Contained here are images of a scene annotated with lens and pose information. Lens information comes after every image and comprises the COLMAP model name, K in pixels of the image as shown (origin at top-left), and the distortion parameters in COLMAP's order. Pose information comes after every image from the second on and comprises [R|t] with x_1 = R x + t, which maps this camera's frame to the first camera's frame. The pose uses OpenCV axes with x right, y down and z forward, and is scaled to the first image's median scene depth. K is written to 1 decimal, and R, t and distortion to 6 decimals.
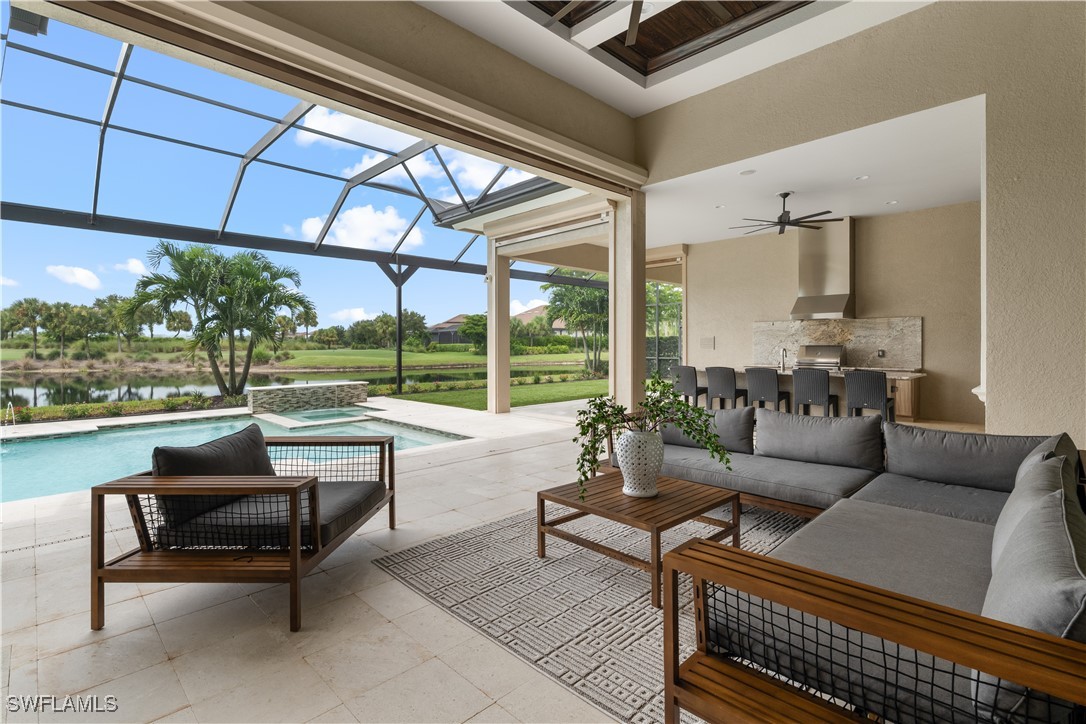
lens RADIAL K [[512.0, 0, 546.1], [0, 512.0, 349.5], [0, 0, 1]] dist [0.002747, 0.000756]
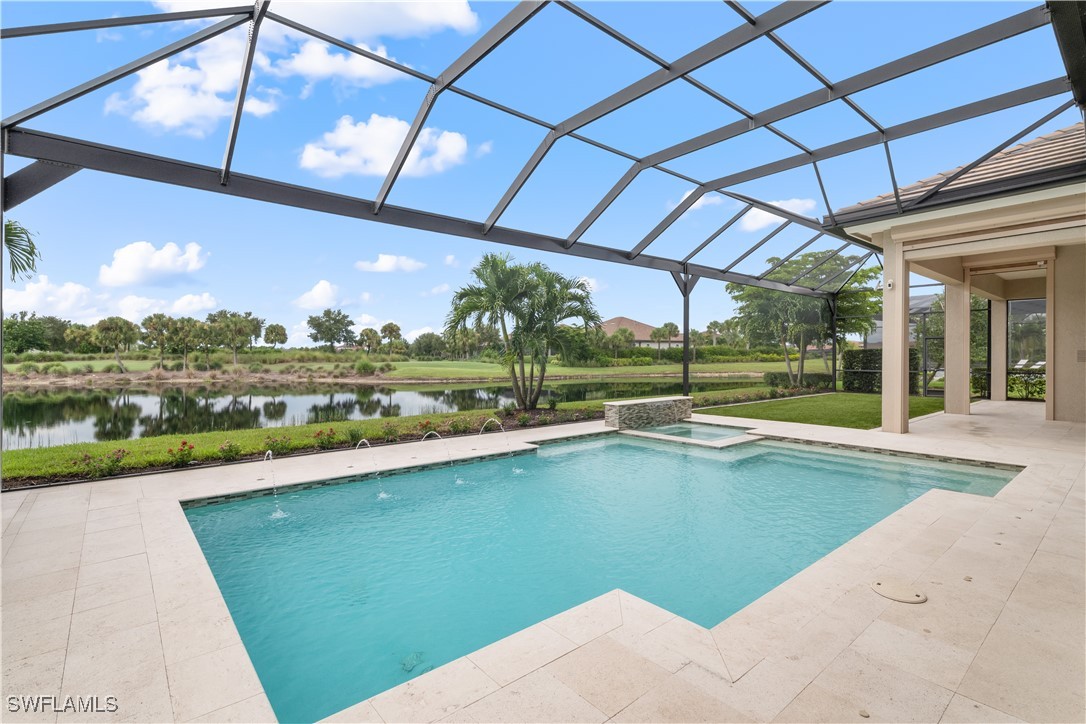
lens RADIAL K [[505.5, 0, 546.4], [0, 505.5, 360.2], [0, 0, 1]] dist [0.003910, -0.000657]
pose [[0.996508, 0.000866, -0.083498, -0.108957], [-0.001018, 0.999998, -0.001777, -0.000568], [0.083497, 0.001856, 0.996506, 0.008537]]
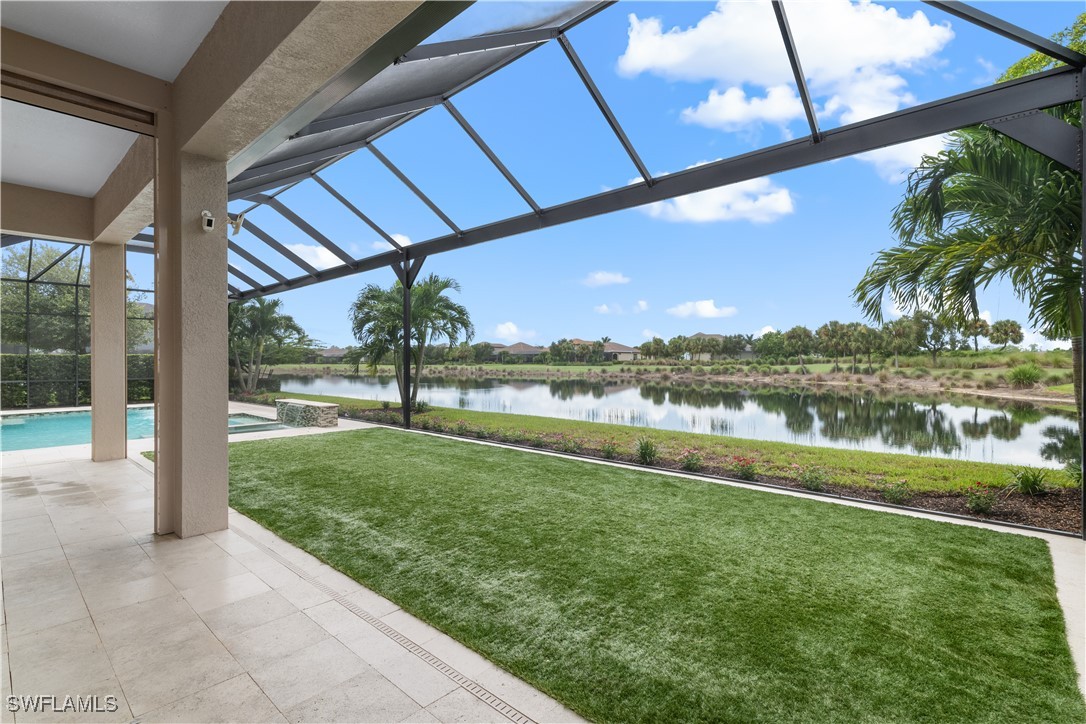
lens RADIAL K [[501.1, 0, 545.9], [0, 501.1, 360.9], [0, 0, 1]] dist [-0.001218, 0.000214]
pose [[0.065978, 0.002643, -0.997818, 0.106969], [-0.005825, 0.999980, 0.002264, -0.007133], [0.997804, 0.005663, 0.065992, 0.279492]]
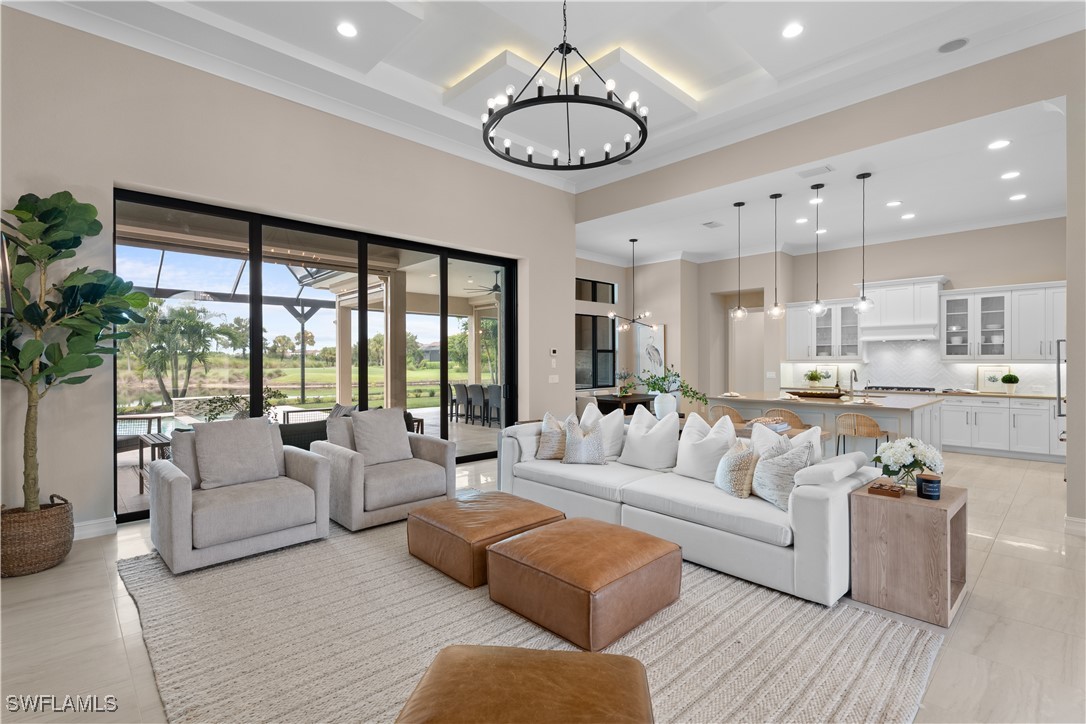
lens RADIAL K [[501.1, 0, 545.9], [0, 501.1, 360.9], [0, 0, 1]] dist [-0.001218, 0.000214]
pose [[0.999896, -0.001050, -0.014417, 0.084591], [0.000898, 0.999944, -0.010534, -0.002429], [0.014428, 0.010520, 0.999841, -0.067653]]
